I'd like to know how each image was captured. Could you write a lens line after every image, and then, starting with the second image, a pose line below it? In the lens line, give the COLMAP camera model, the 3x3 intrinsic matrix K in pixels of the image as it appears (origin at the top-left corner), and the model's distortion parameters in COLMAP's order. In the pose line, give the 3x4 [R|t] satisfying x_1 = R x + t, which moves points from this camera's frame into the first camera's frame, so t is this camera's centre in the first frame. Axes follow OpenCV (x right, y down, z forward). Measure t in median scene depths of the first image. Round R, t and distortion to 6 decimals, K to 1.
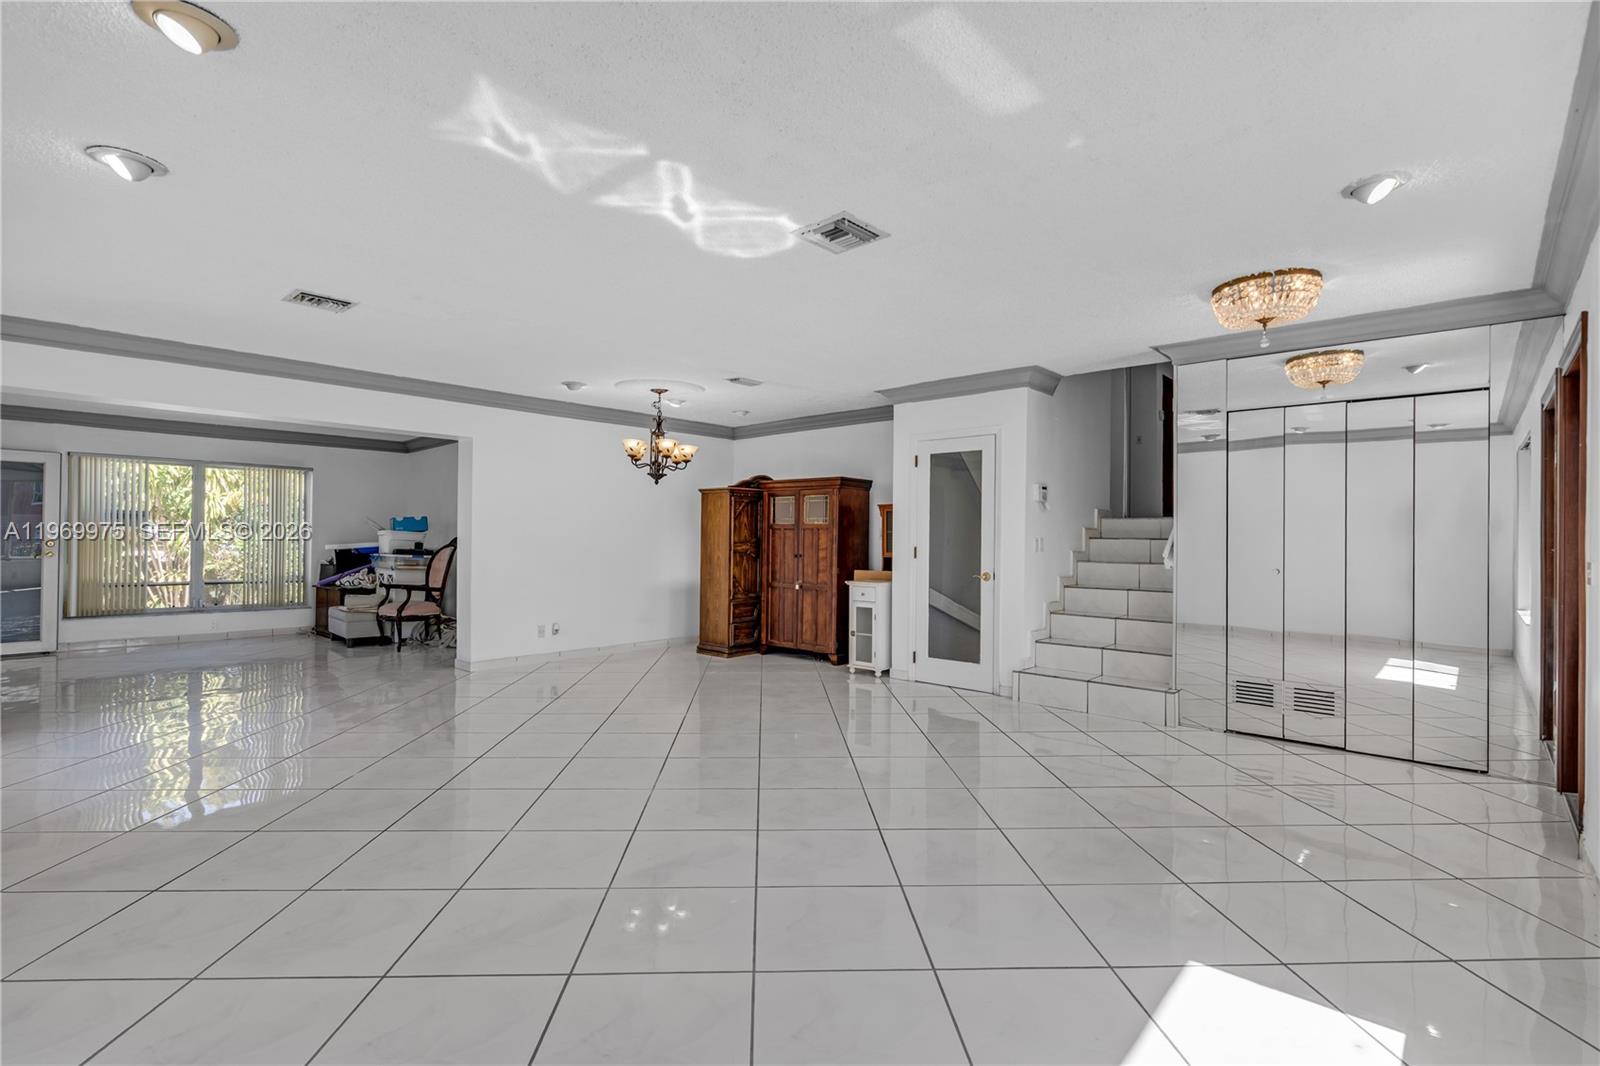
lens RADIAL K [[756.5, 0, 800.0], [0, 756.5, 533.0], [0, 0, 1]] dist [-0.002958, -0.000594]
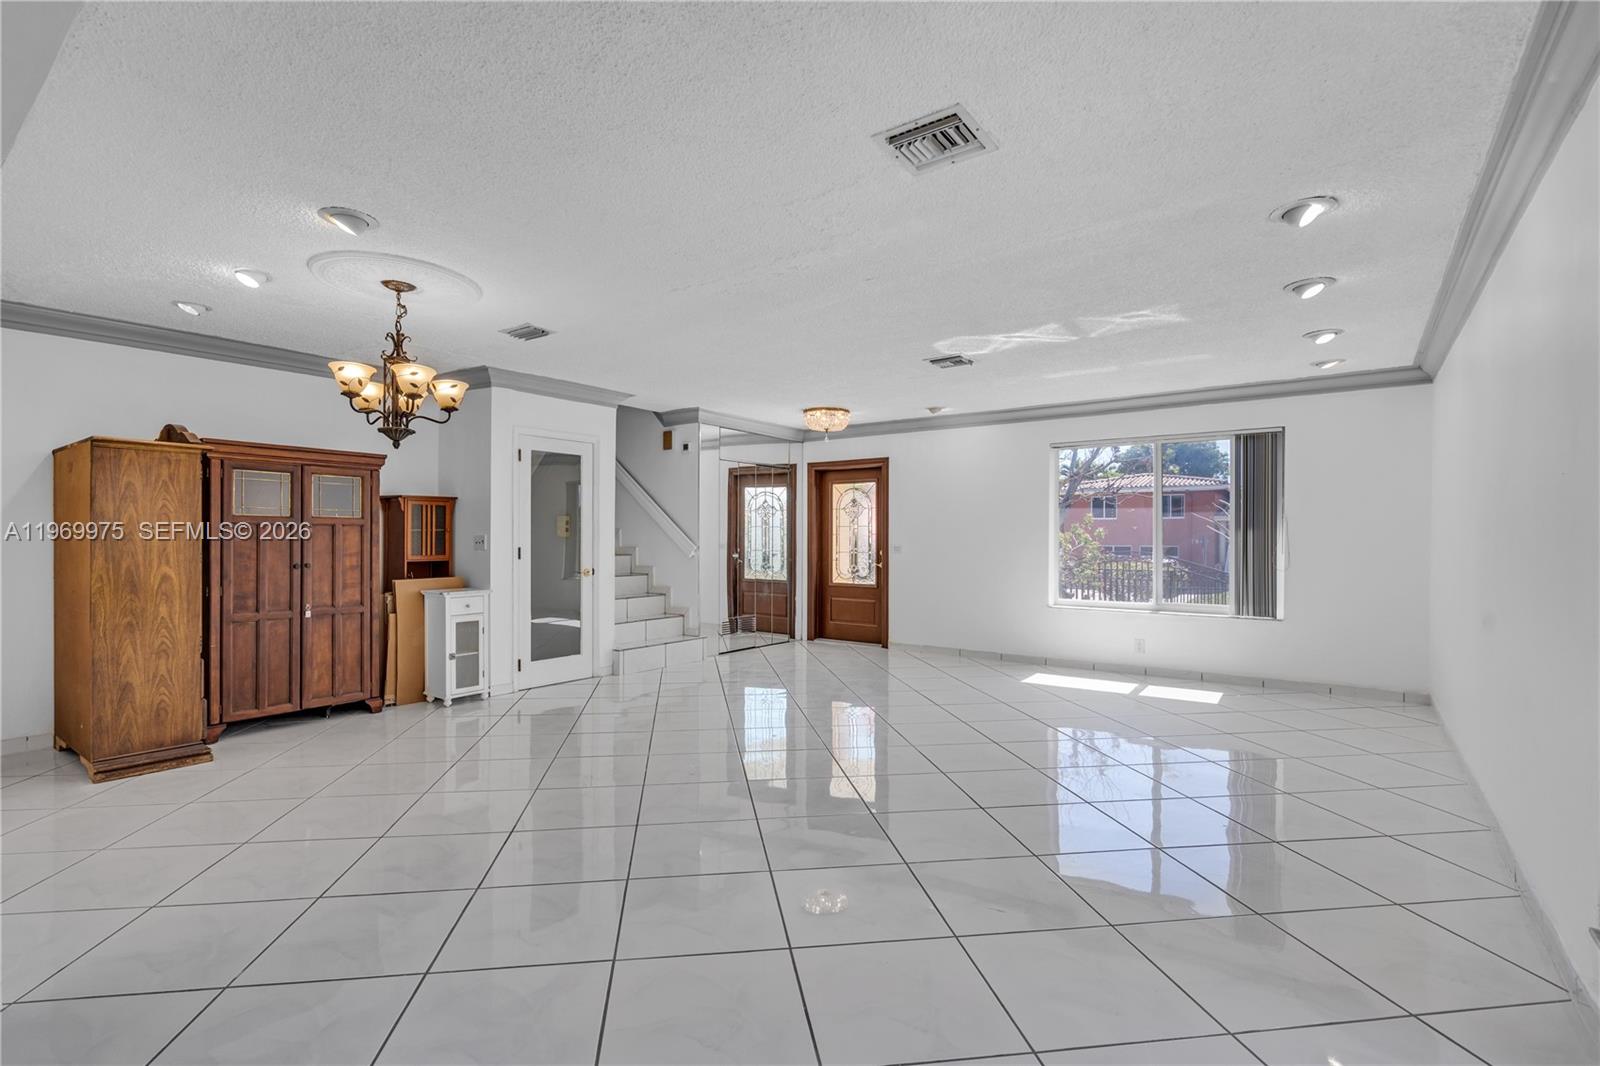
lens RADIAL K [[730.6, 0, 800.0], [0, 730.6, 533.0], [0, 0, 1]] dist [-0.004302, -0.000754]
pose [[-0.084802, 0.009306, 0.996354, -0.829488], [0.005491, 0.999946, -0.008872, 0.011590], [-0.996383, 0.004719, -0.084848, 0.781306]]
